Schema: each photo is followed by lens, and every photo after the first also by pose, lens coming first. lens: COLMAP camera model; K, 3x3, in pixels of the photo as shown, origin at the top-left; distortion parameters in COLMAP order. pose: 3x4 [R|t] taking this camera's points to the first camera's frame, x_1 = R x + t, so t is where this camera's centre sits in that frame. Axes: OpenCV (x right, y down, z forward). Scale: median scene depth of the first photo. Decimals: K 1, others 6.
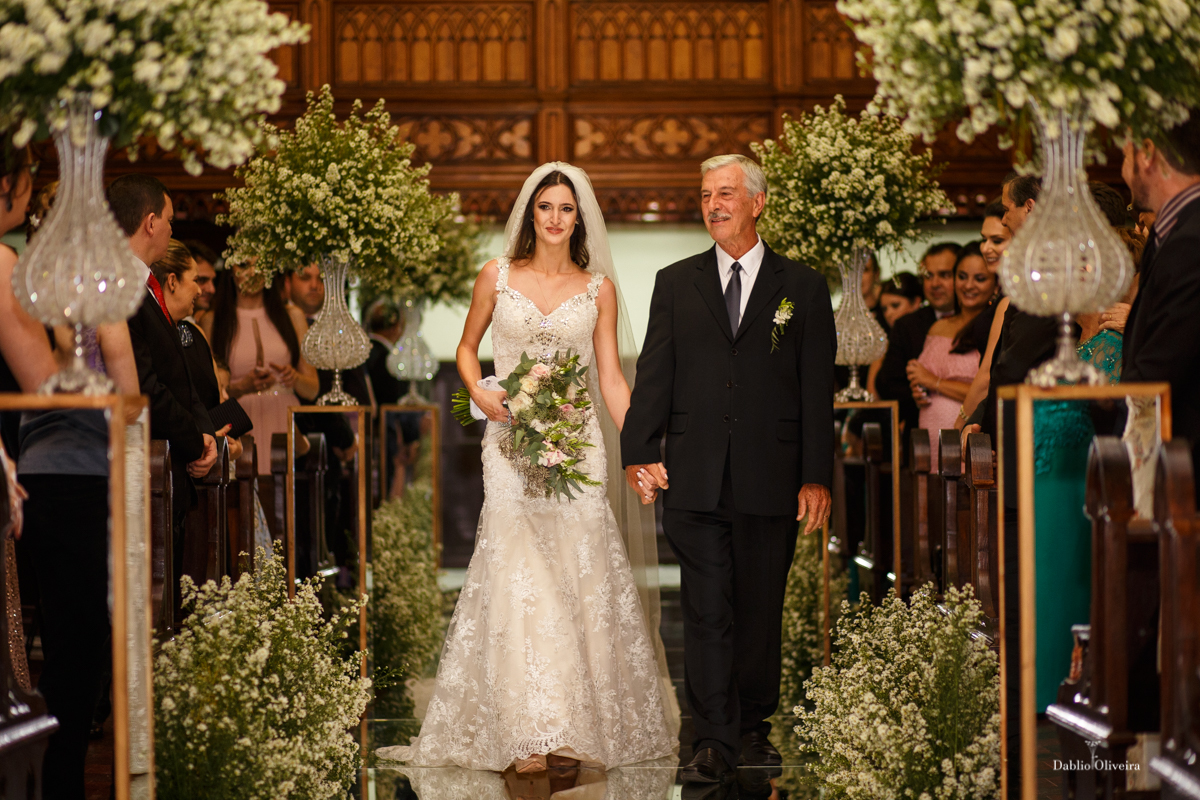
lens RADIAL K [[2948.8, 0, 599.2], [0, 2948.8, 397.8], [0, 0, 1]] dist [-0.182539, 0.000000]
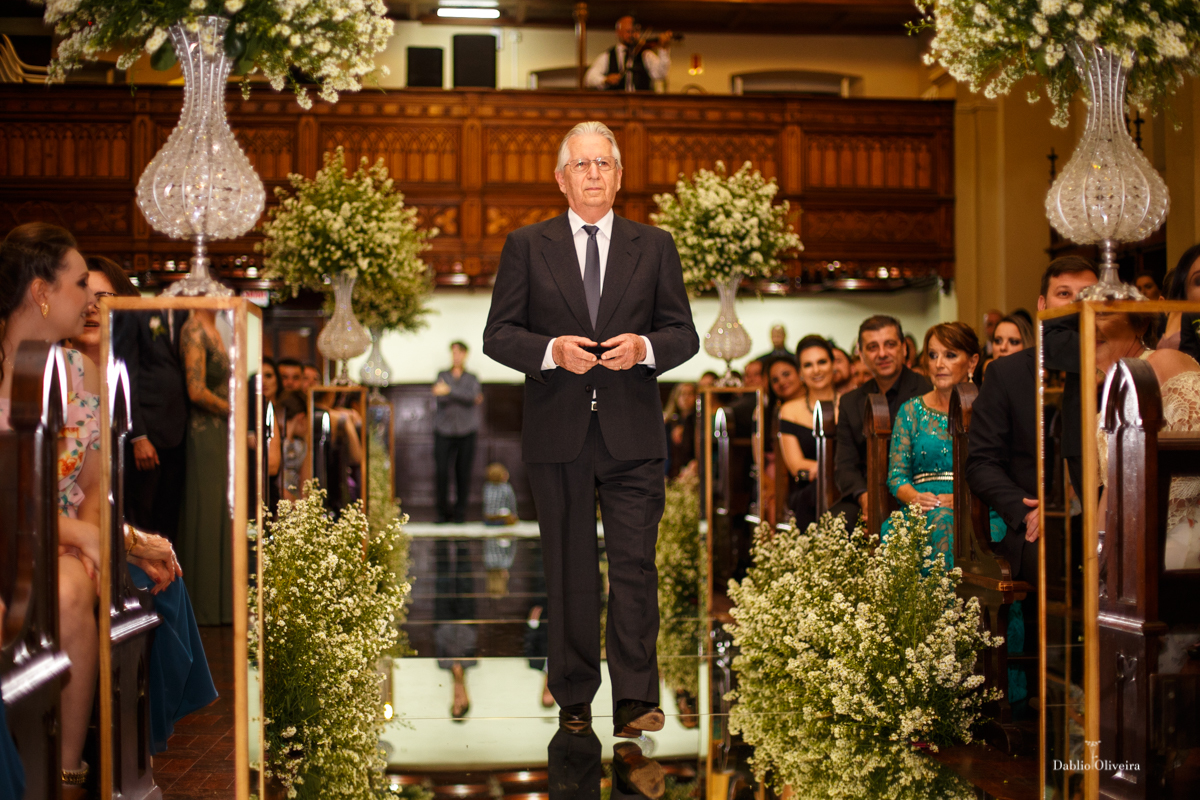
lens RADIAL K [[1771.3, 0, 600.3], [0, 1771.3, 402.4], [0, 0, 1]] dist [-0.174959, 0.000000]
pose [[0.995315, 0.009381, 0.096227, -0.051940], [-0.007502, 0.999774, -0.019870, 0.025472], [-0.096392, 0.019055, 0.995161, 0.198311]]
